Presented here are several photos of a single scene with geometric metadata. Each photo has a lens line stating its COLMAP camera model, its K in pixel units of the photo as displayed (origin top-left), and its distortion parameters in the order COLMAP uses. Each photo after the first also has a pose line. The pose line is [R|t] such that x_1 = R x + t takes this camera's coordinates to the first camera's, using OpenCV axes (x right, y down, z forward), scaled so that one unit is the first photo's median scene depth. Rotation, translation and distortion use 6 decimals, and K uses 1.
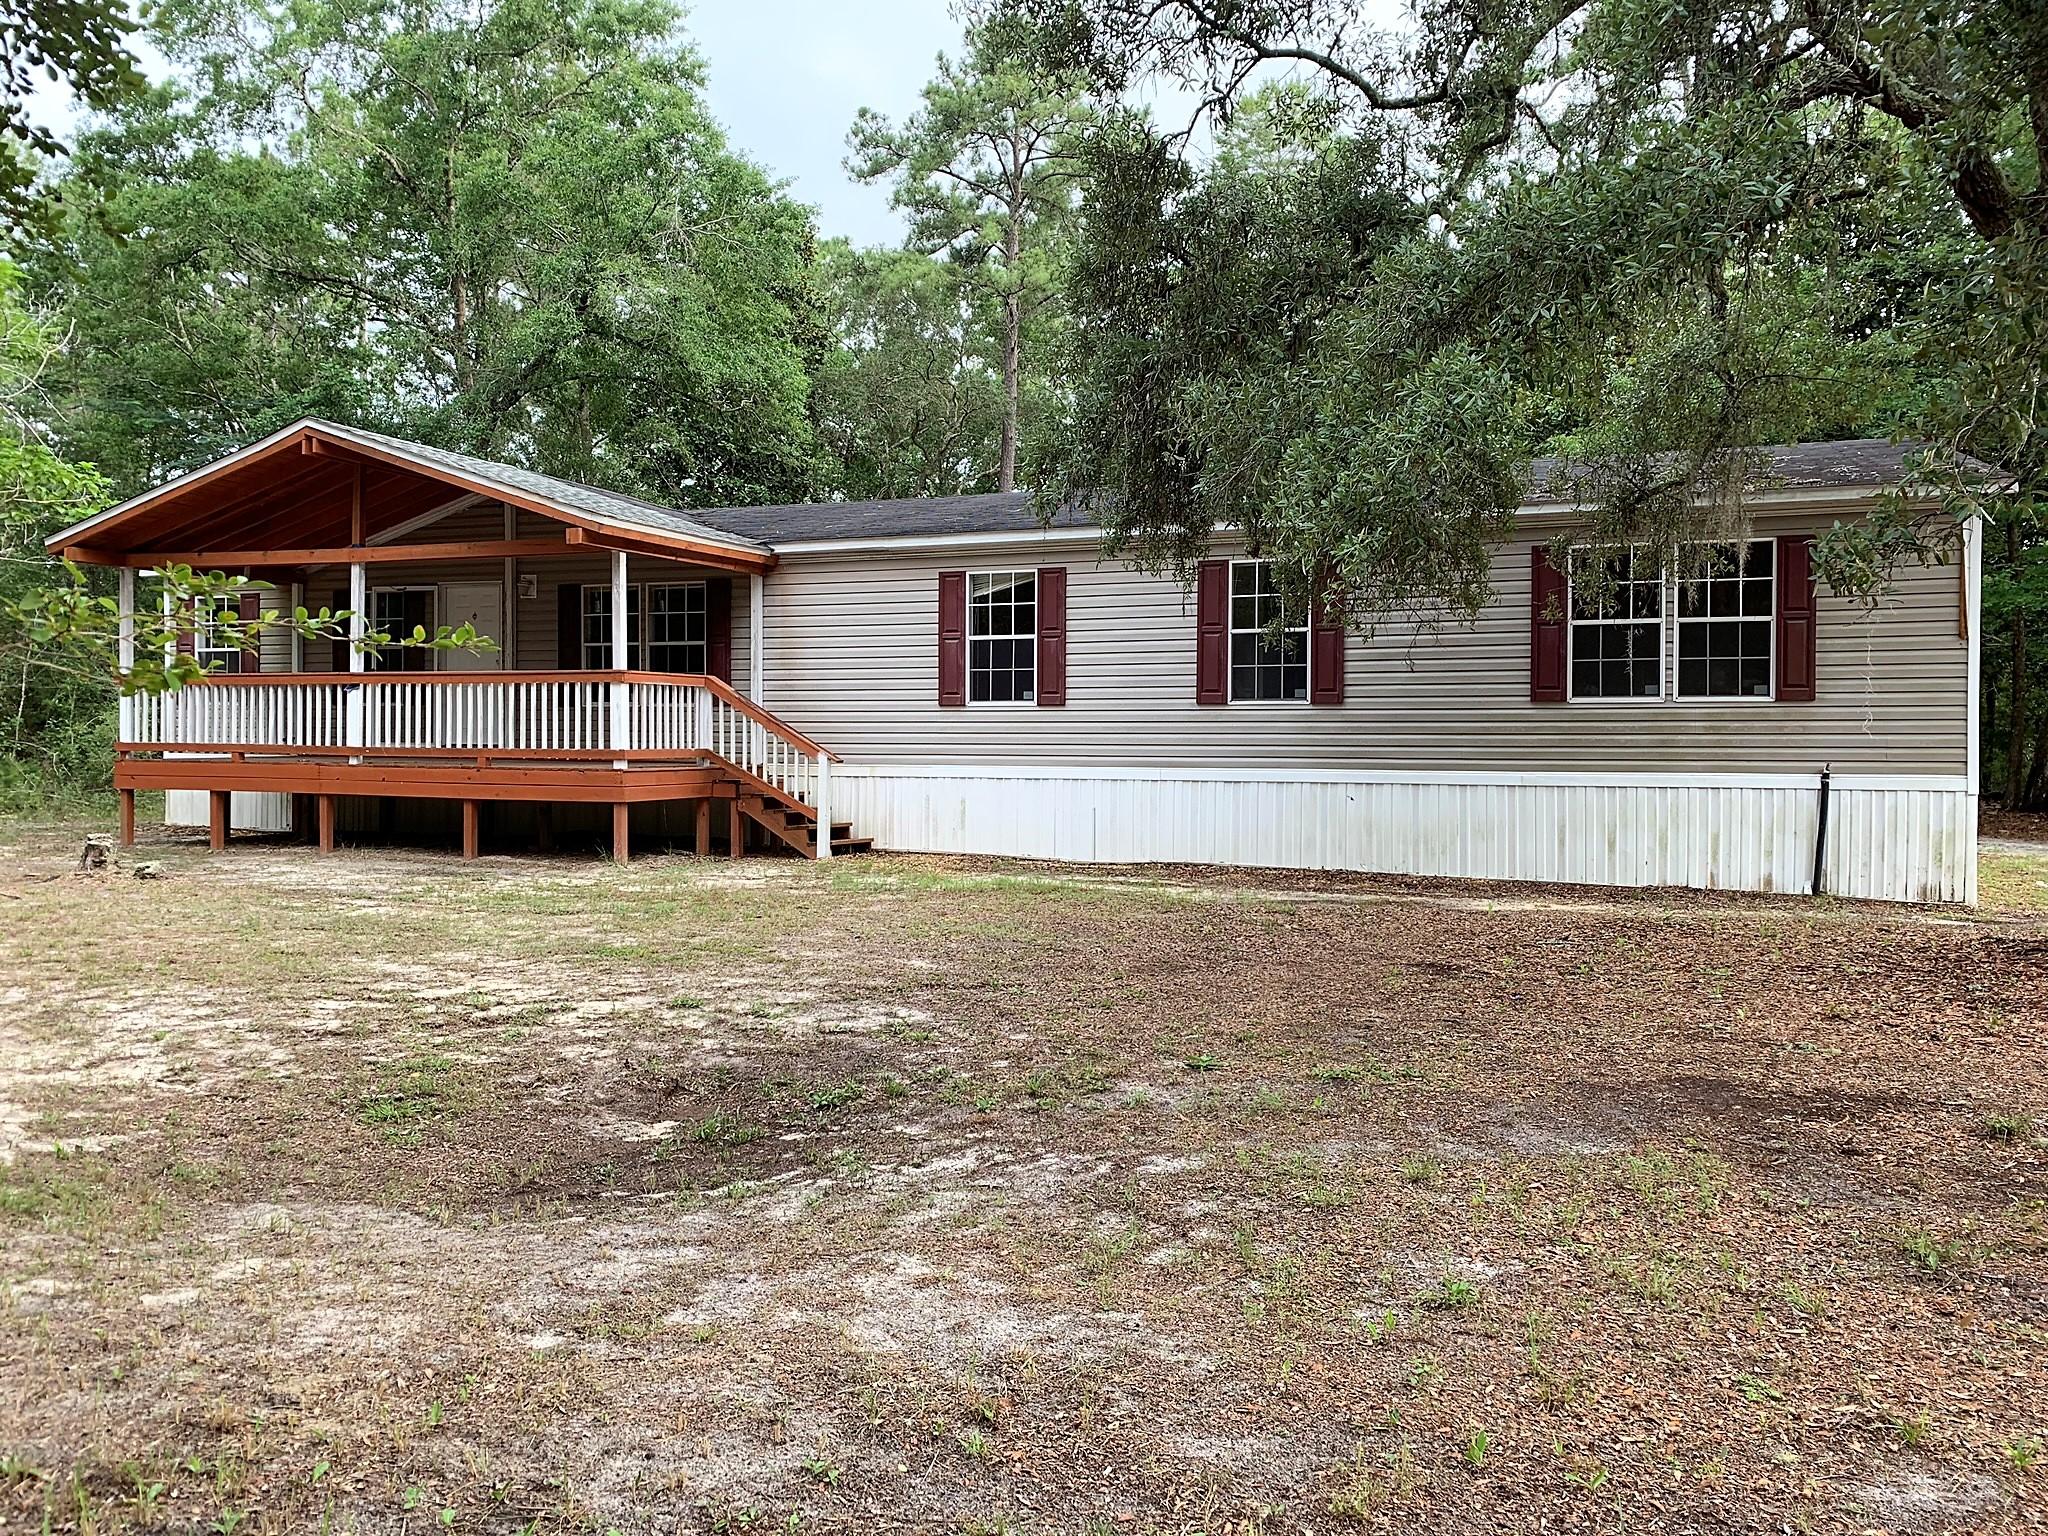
lens RADIAL K [[1577.3, 0, 1028.1], [0, 1577.3, 751.2], [0, 0, 1]] dist [0.075339, -0.163294]
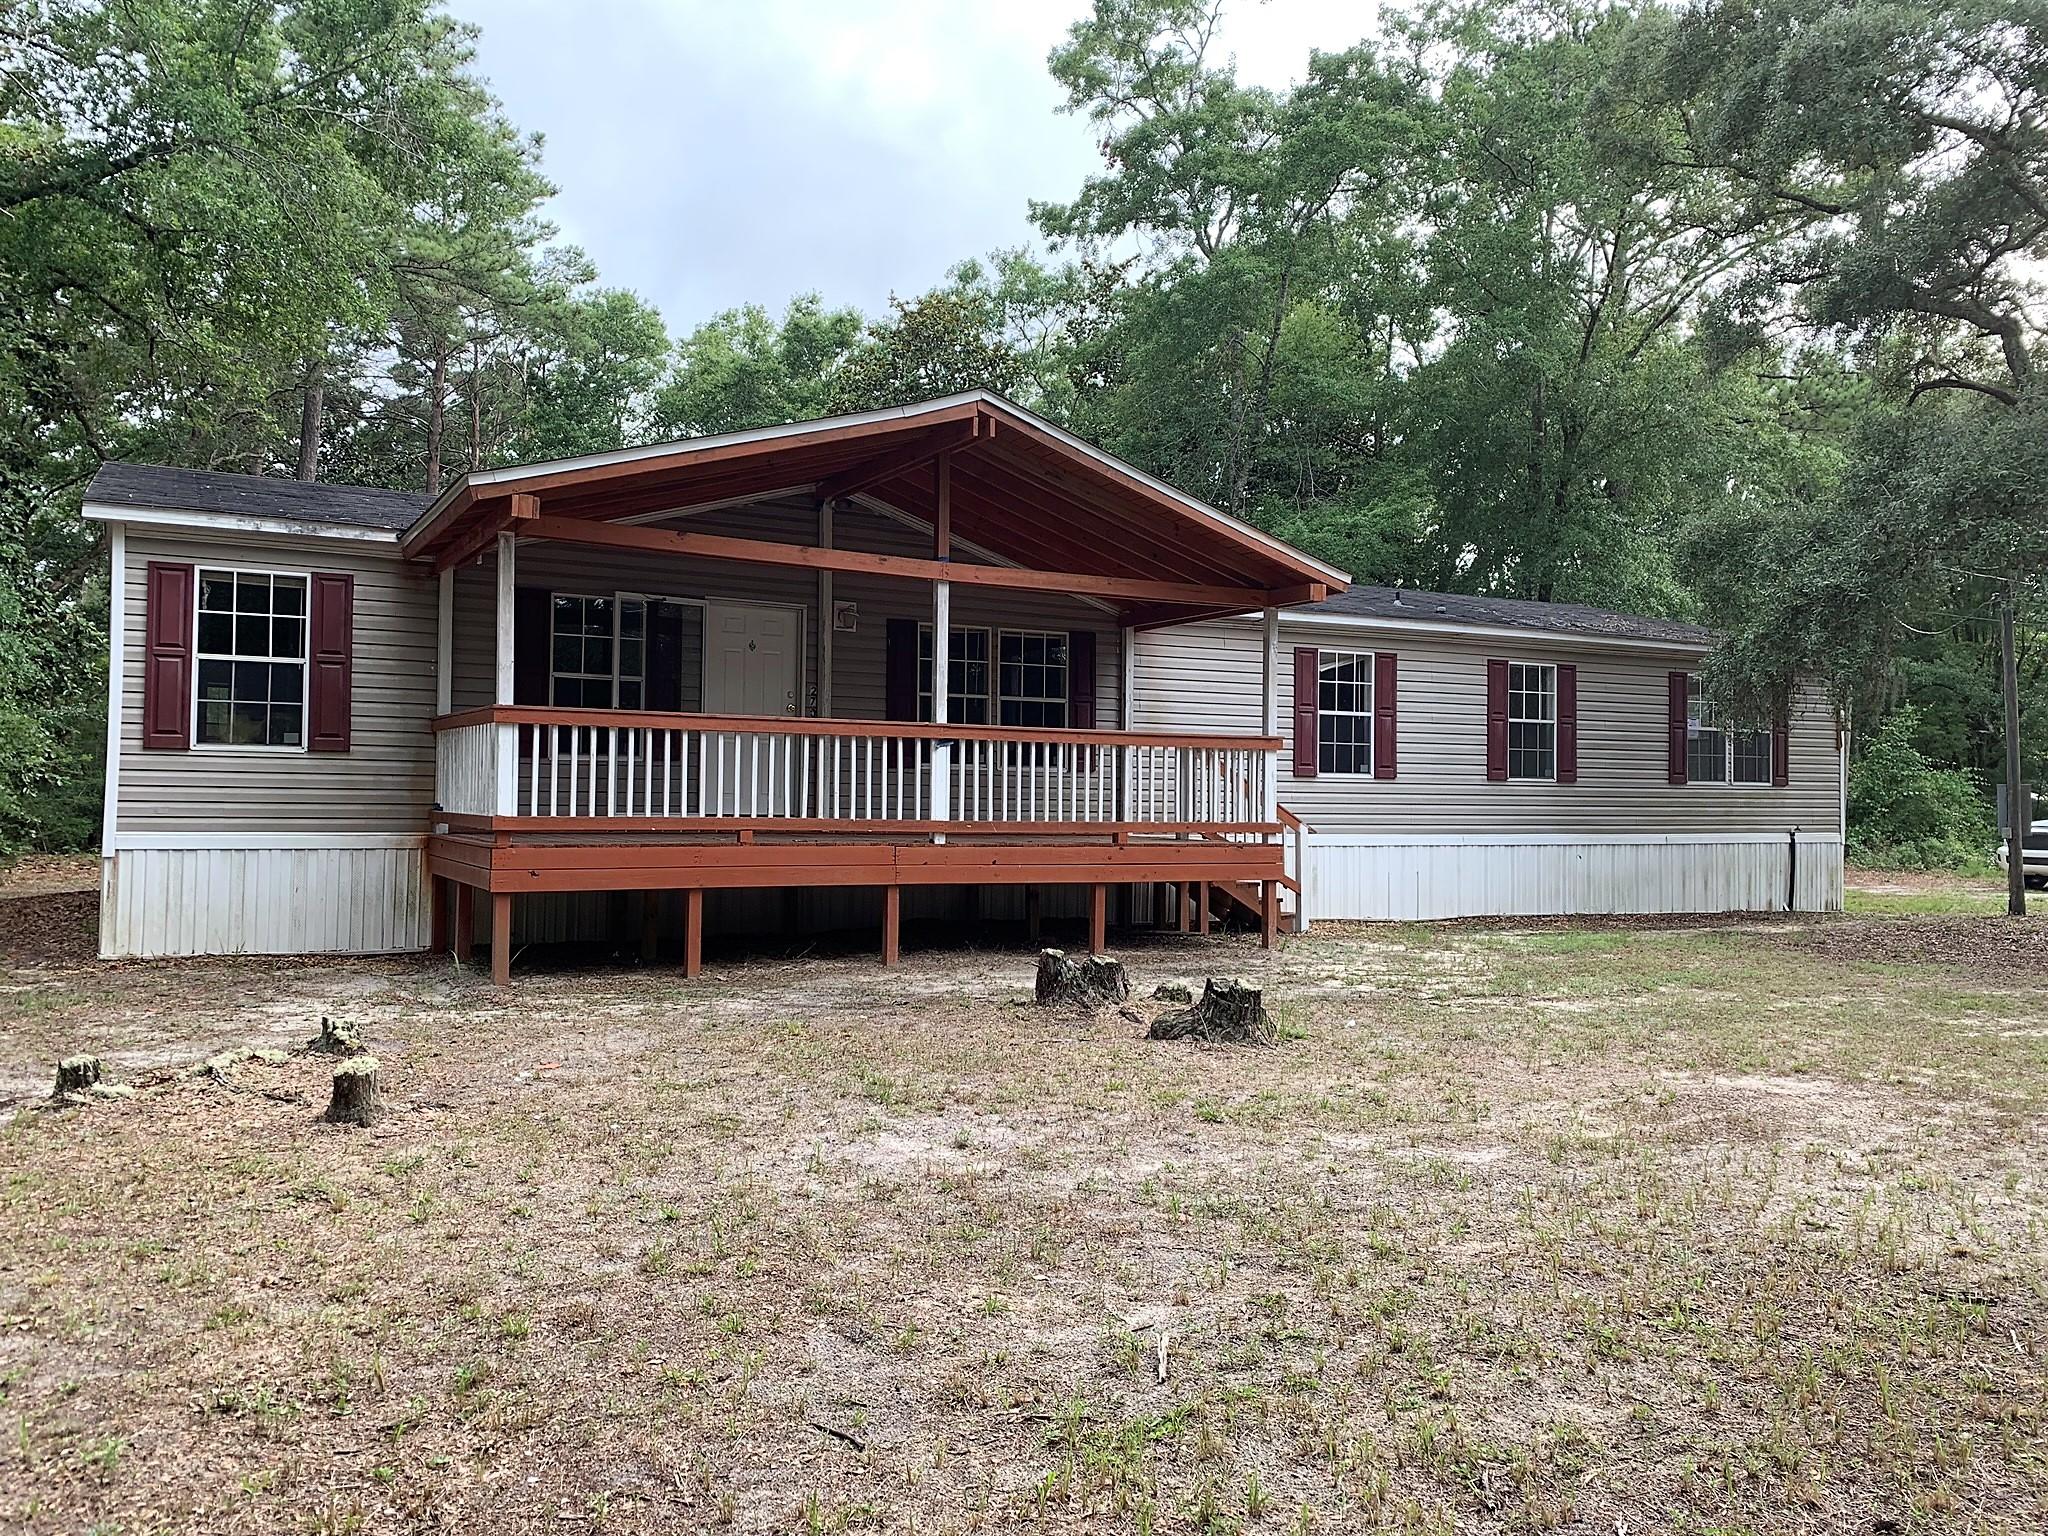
lens RADIAL K [[1577.3, 0, 1028.1], [0, 1577.3, 751.2], [0, 0, 1]] dist [0.075339, -0.163294]
pose [[0.649789, 0.026127, 0.759666, -0.969749], [-0.002833, 0.999485, -0.031952, -0.012304], [-0.760109, 0.018610, 0.649529, 0.473081]]
